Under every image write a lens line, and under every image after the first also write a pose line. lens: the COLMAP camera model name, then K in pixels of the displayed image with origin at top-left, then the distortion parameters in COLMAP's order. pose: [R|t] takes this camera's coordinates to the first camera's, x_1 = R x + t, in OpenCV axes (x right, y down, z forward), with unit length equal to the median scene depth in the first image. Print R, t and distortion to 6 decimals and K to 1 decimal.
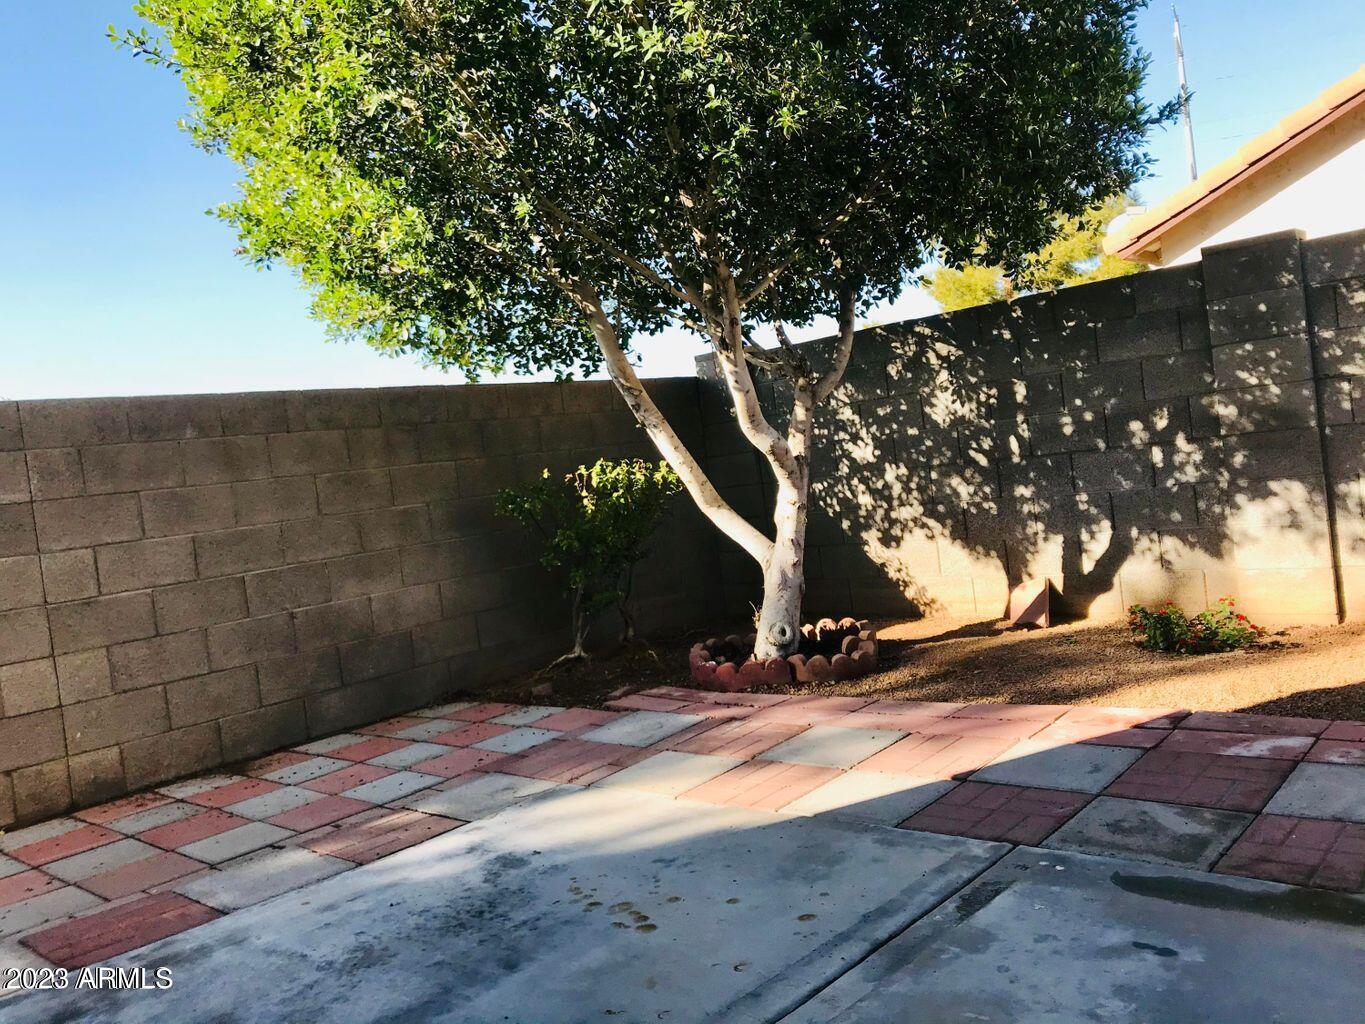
lens RADIAL K [[1116.5, 0, 684.3], [0, 1116.5, 487.7], [0, 0, 1]] dist [0.007844, -0.001625]
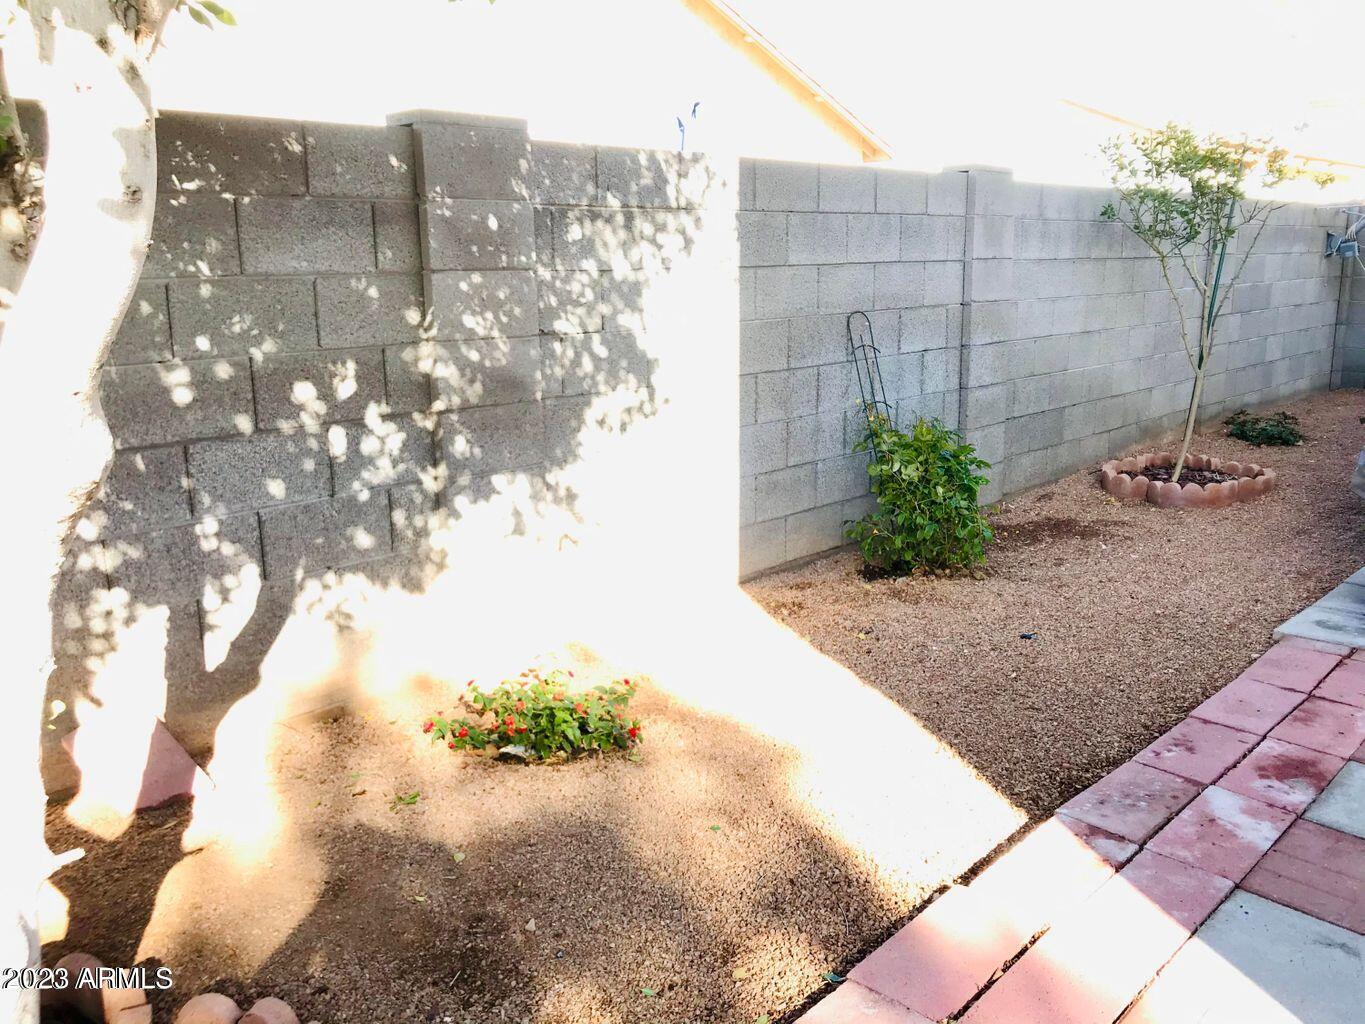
lens RADIAL K [[1116.5, 0, 684.3], [0, 1116.5, 487.7], [0, 0, 1]] dist [0.007844, -0.001625]
pose [[0.031650, -0.081158, 0.996199, -0.159312], [0.027801, 0.996384, 0.080290, -0.046416], [-0.999112, 0.025154, 0.033792, 0.776948]]
